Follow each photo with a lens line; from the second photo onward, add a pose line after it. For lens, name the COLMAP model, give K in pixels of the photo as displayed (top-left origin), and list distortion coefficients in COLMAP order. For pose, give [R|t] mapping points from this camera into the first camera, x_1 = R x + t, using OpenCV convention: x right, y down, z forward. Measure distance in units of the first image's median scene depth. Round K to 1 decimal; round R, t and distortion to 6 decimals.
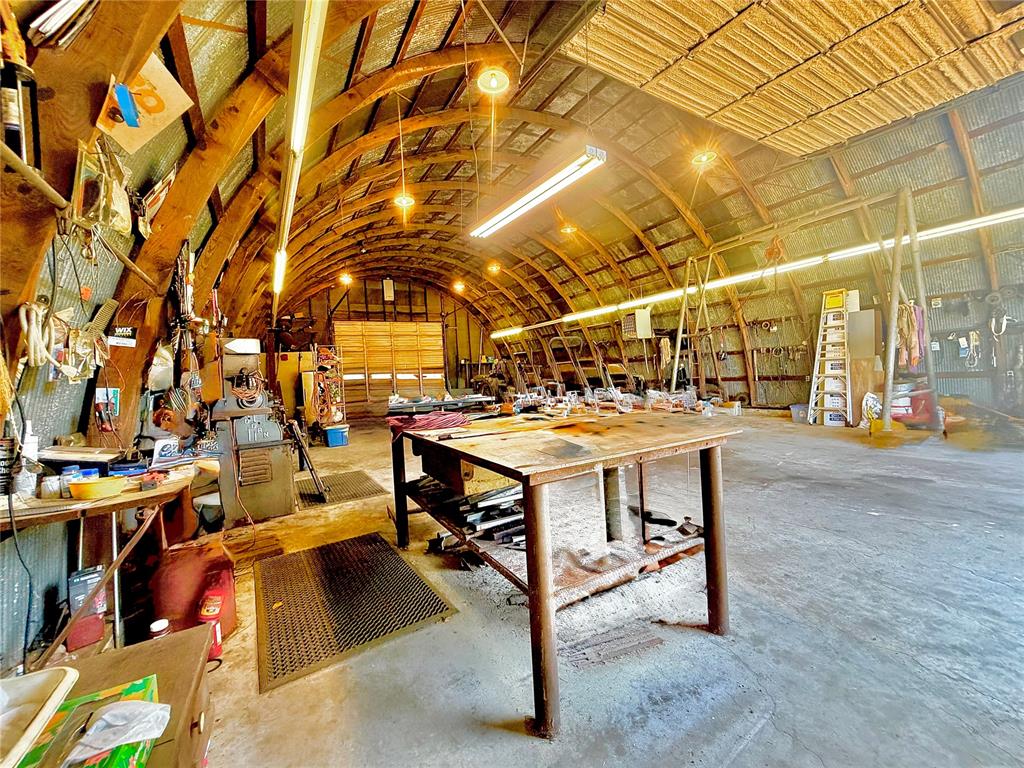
lens RADIAL K [[417.4, 0, 506.7], [0, 417.4, 380.3], [0, 0, 1]] dist [-0.001048, -0.000269]
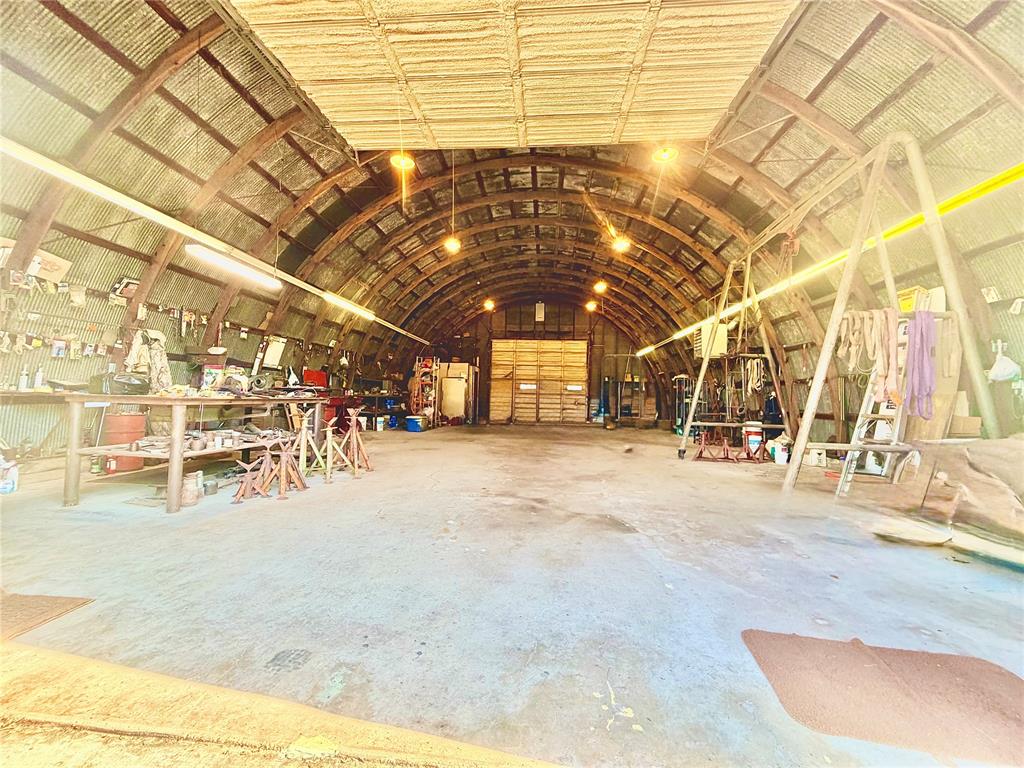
lens RADIAL K [[417.4, 0, 506.7], [0, 417.4, 380.3], [0, 0, 1]] dist [-0.001048, -0.000269]
pose [[0.800469, 0.055388, -0.596810, 0.333475], [-0.082213, 0.996456, -0.017790, -0.004219], [0.593710, 0.063306, 0.802185, 0.049992]]
